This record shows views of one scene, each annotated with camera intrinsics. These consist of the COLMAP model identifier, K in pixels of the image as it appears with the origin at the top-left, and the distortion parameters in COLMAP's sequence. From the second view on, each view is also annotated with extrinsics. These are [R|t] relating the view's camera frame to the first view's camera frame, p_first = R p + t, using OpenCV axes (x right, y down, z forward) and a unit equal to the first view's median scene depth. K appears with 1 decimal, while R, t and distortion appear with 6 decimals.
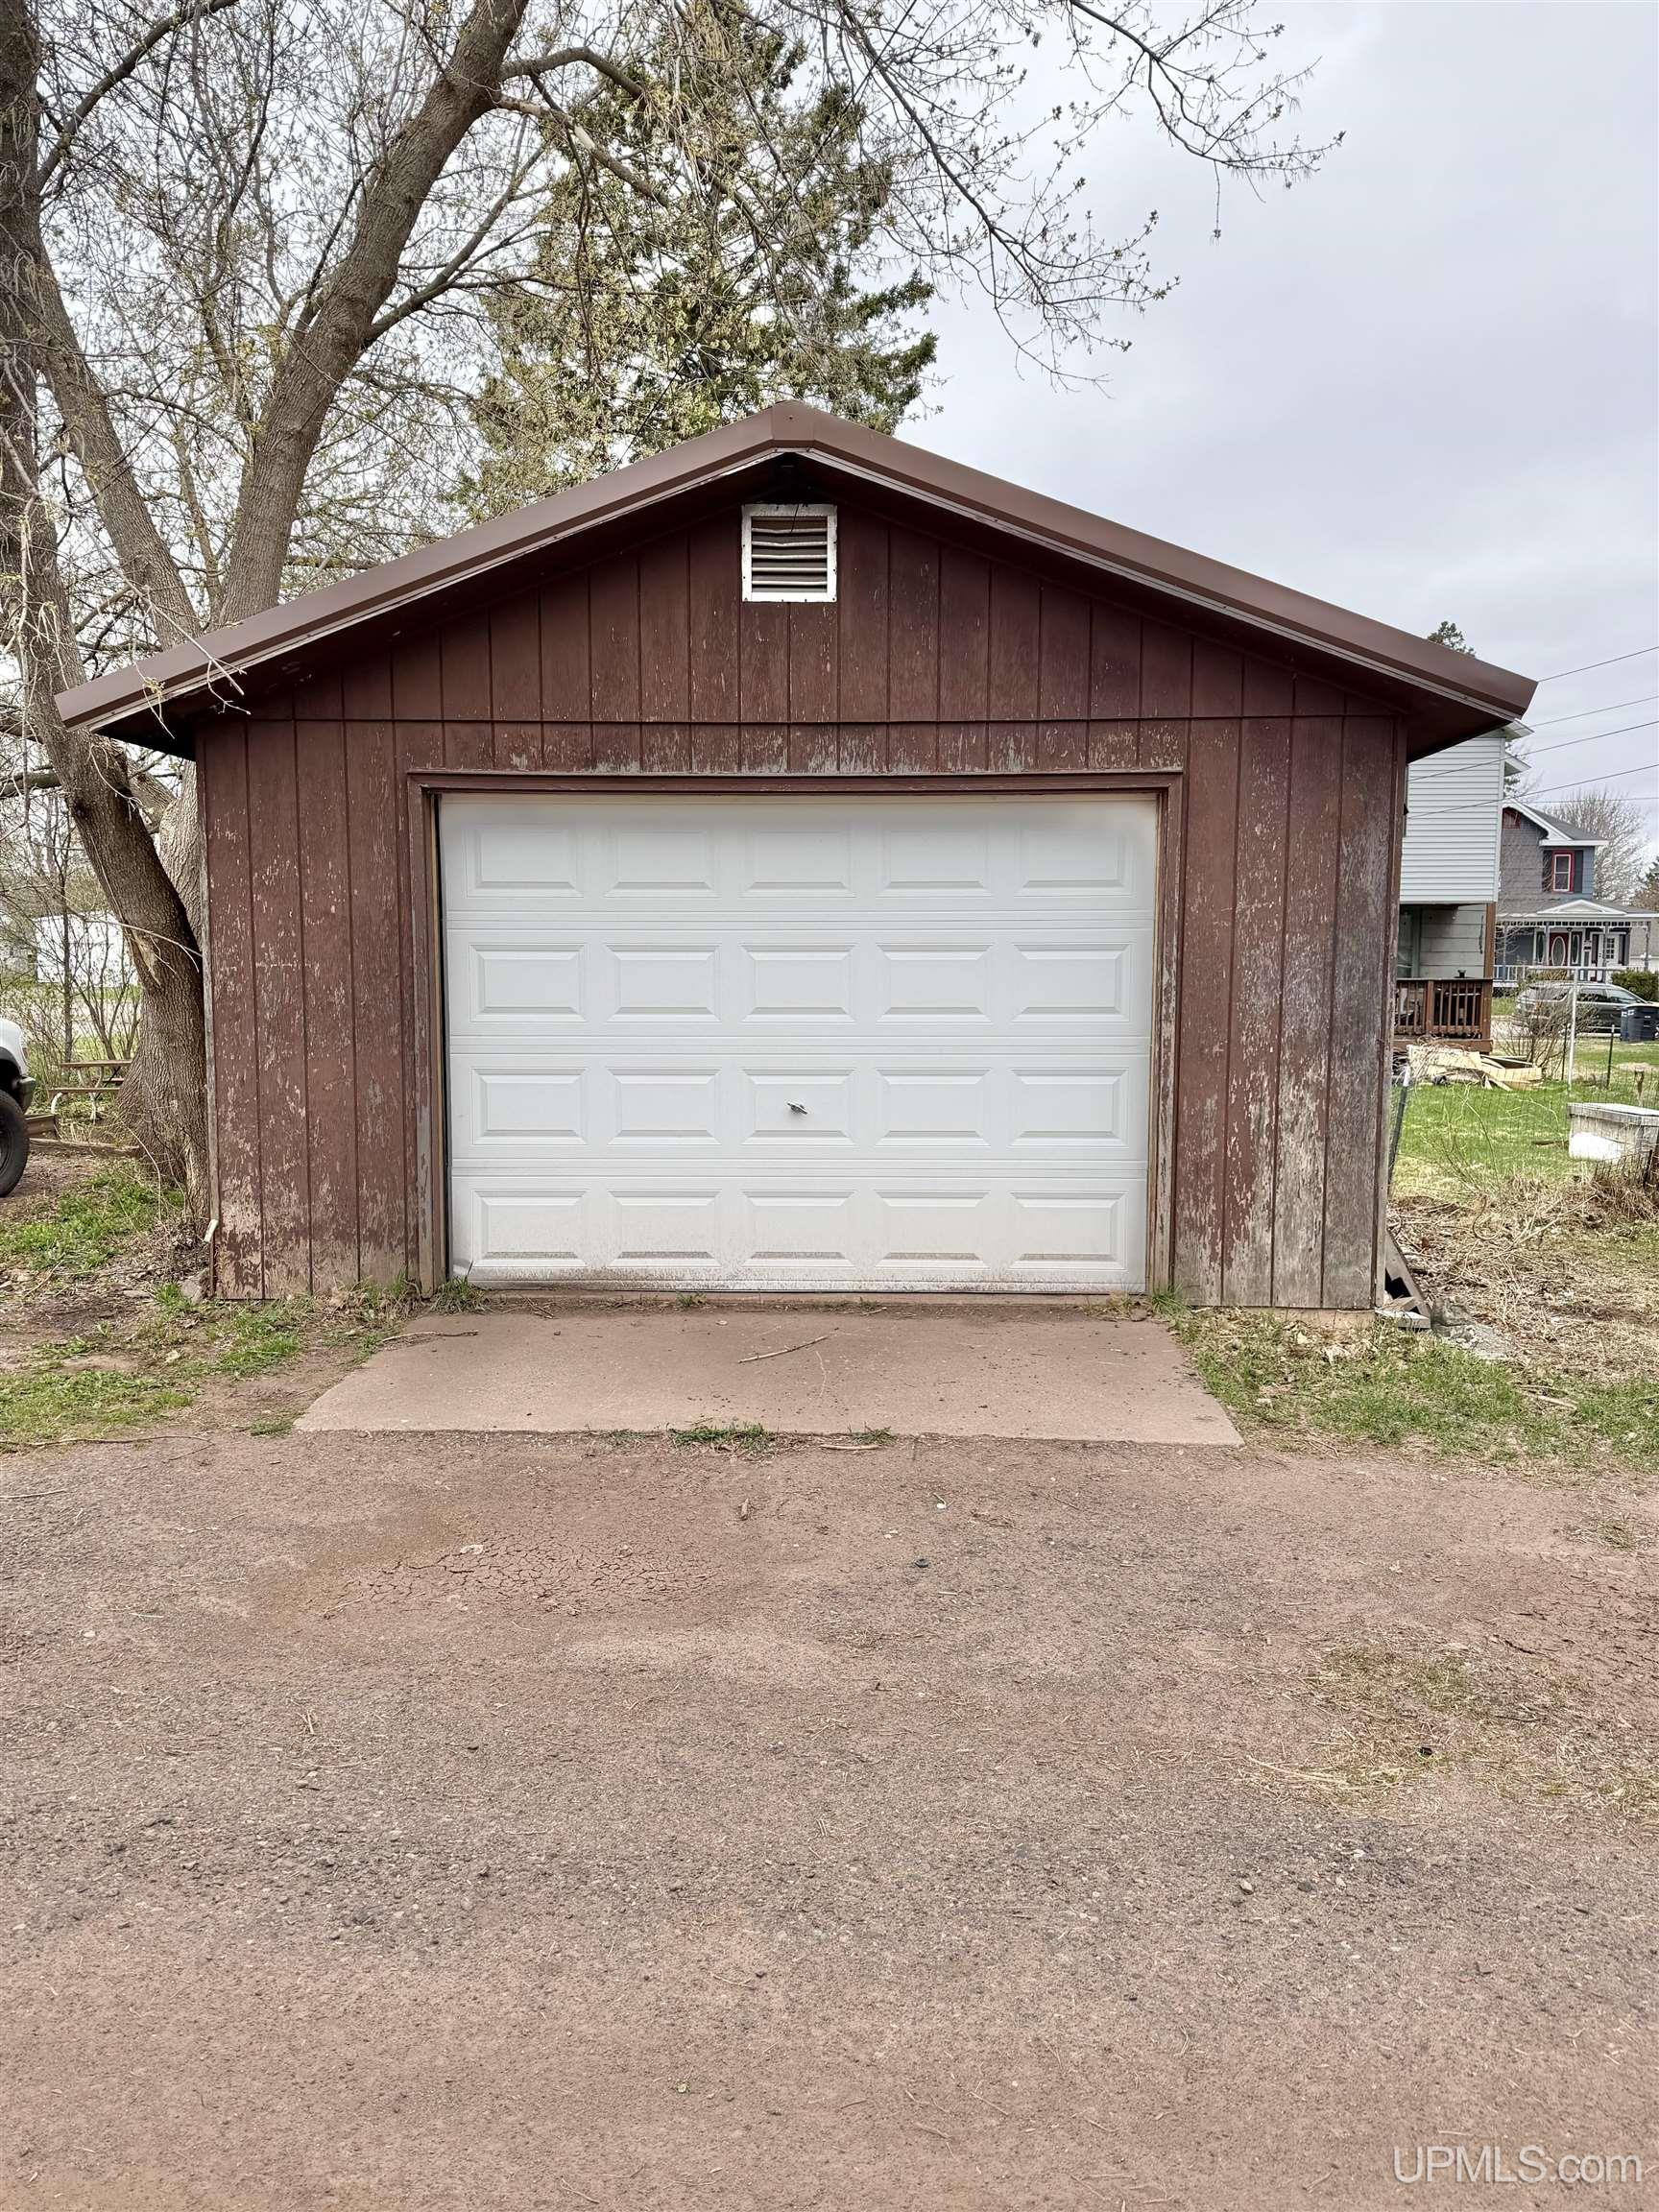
lens RADIAL K [[1490.6, 0, 829.5], [0, 1490.6, 1106.0], [0, 0, 1]] dist [0.088692, -0.001117]
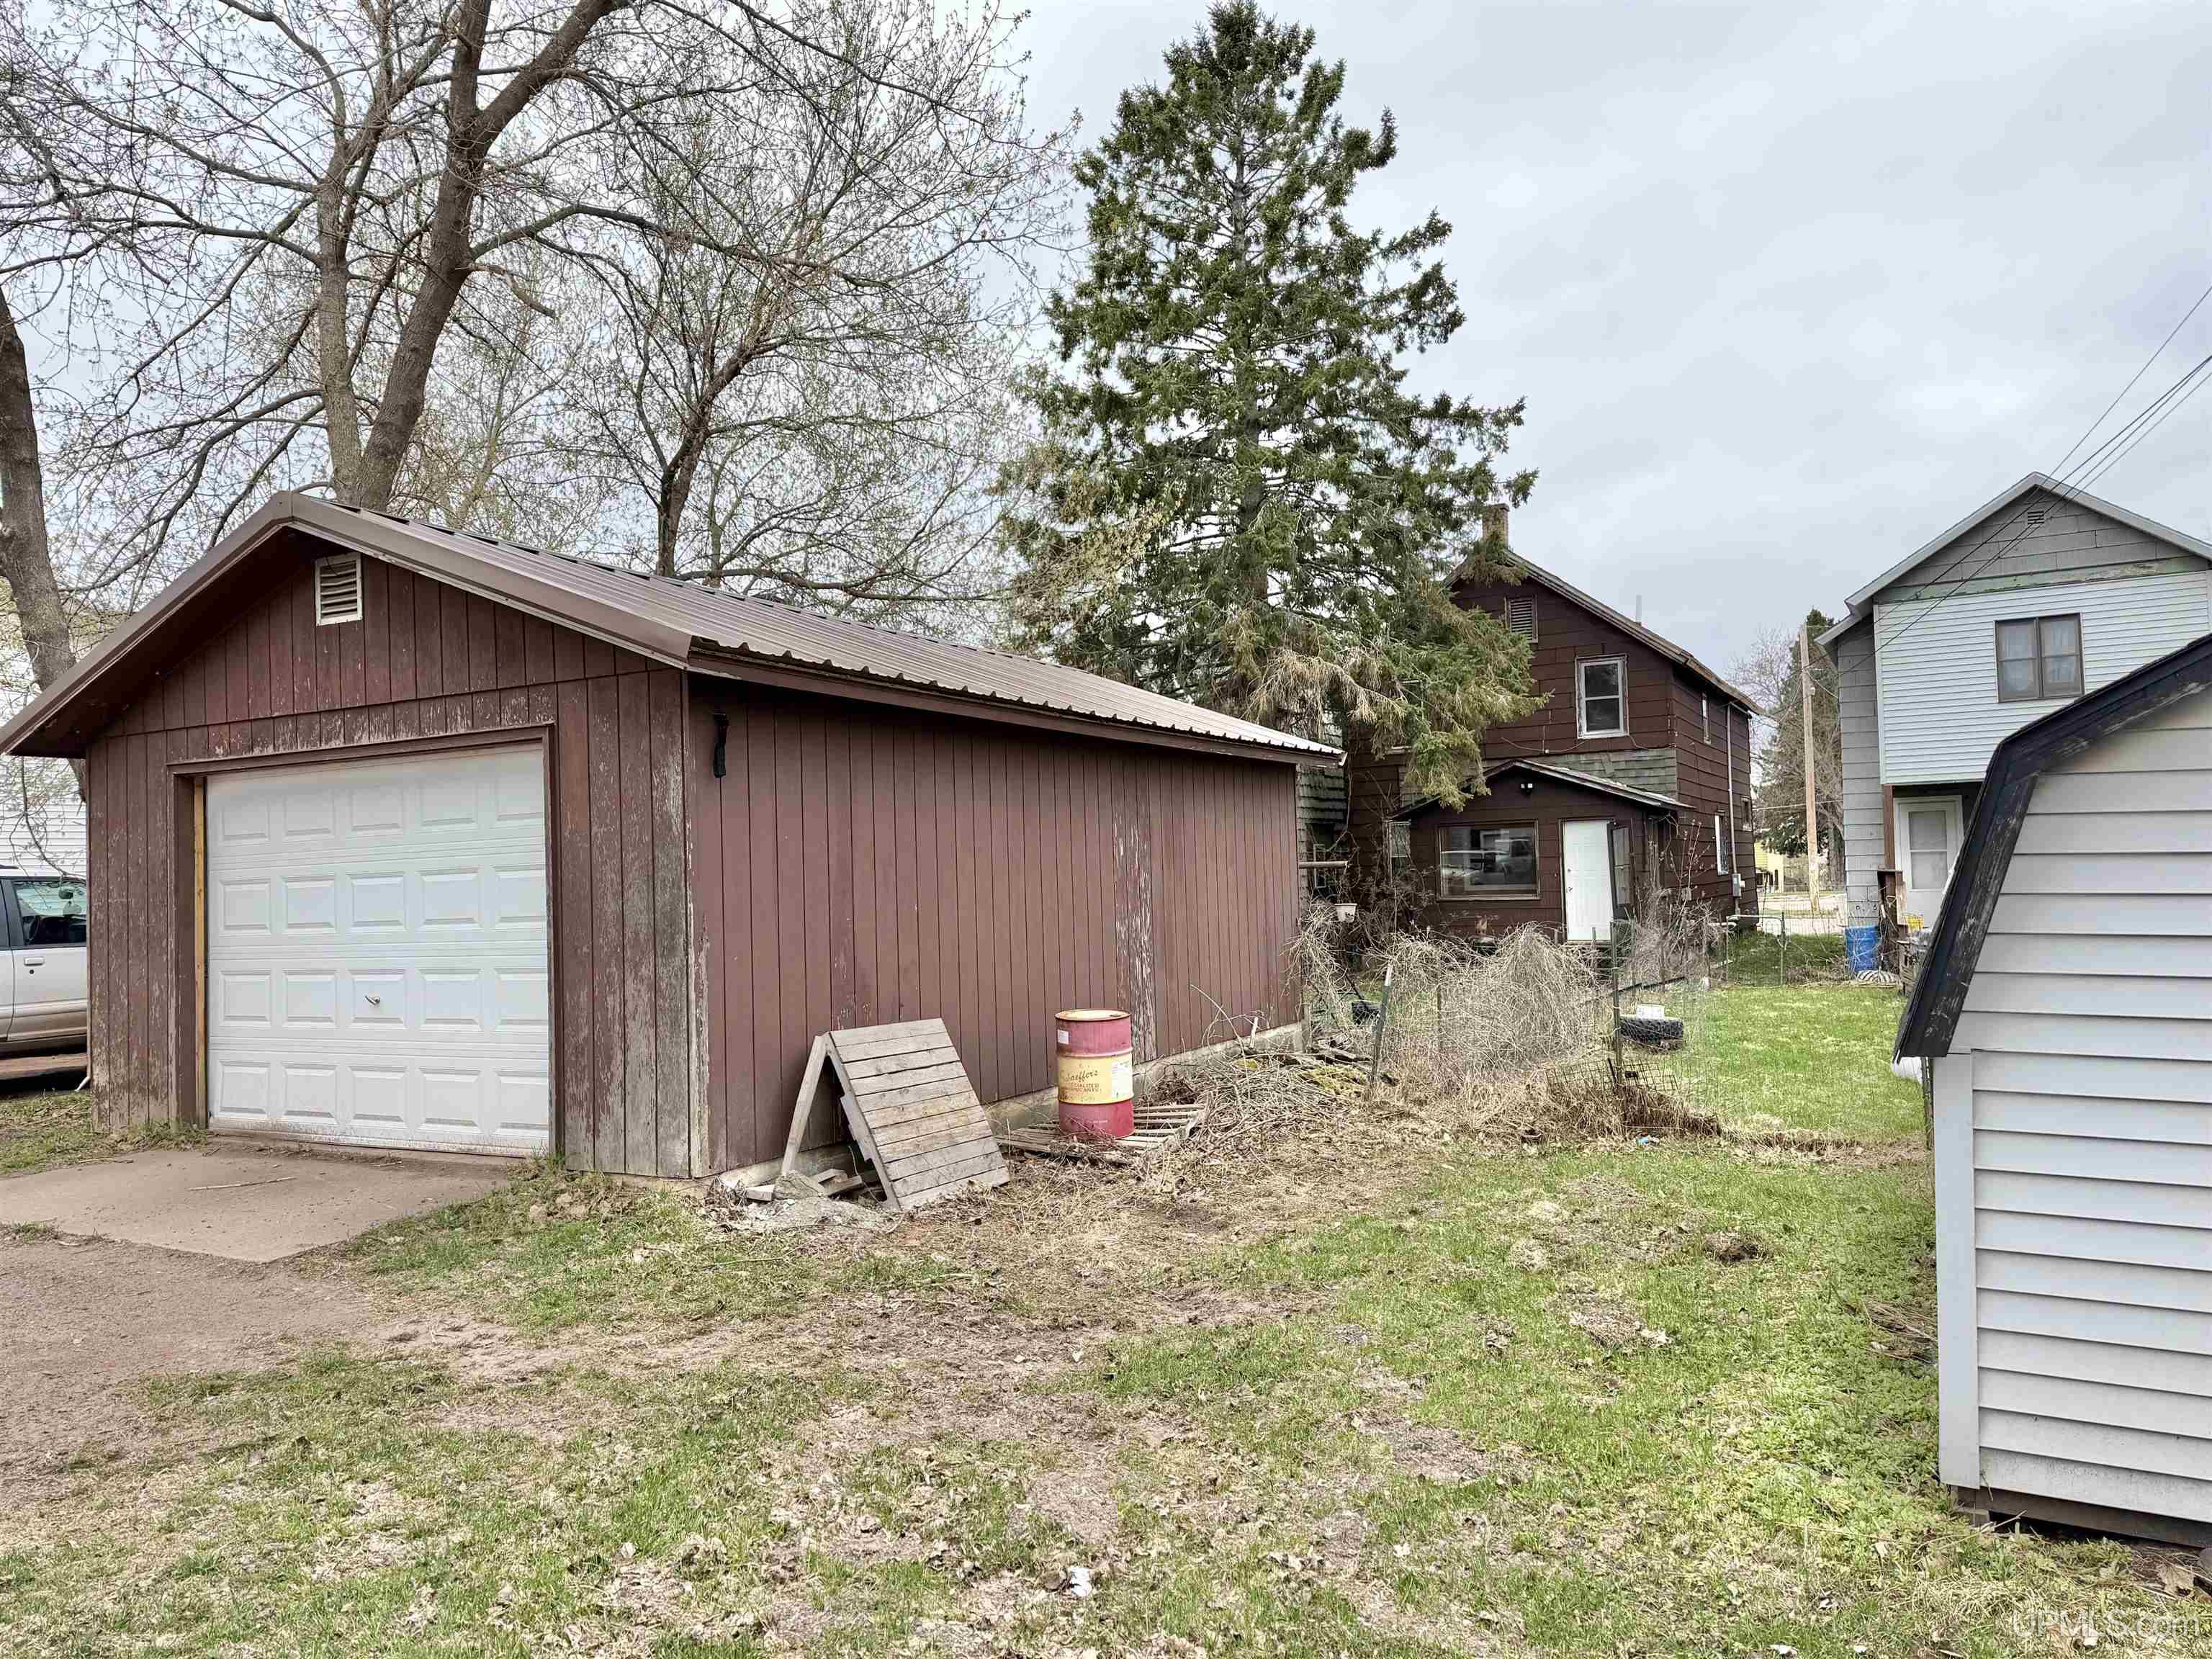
lens RADIAL K [[1533.3, 0, 1106.0], [0, 1533.3, 829.5], [0, 0, 1]] dist [0.029607, -0.003592]
pose [[0.895277, -0.044532, -0.443279, 1.183709], [-0.013306, 0.991875, -0.126519, 0.016533], [0.445311, 0.119168, 0.887410, 0.092699]]
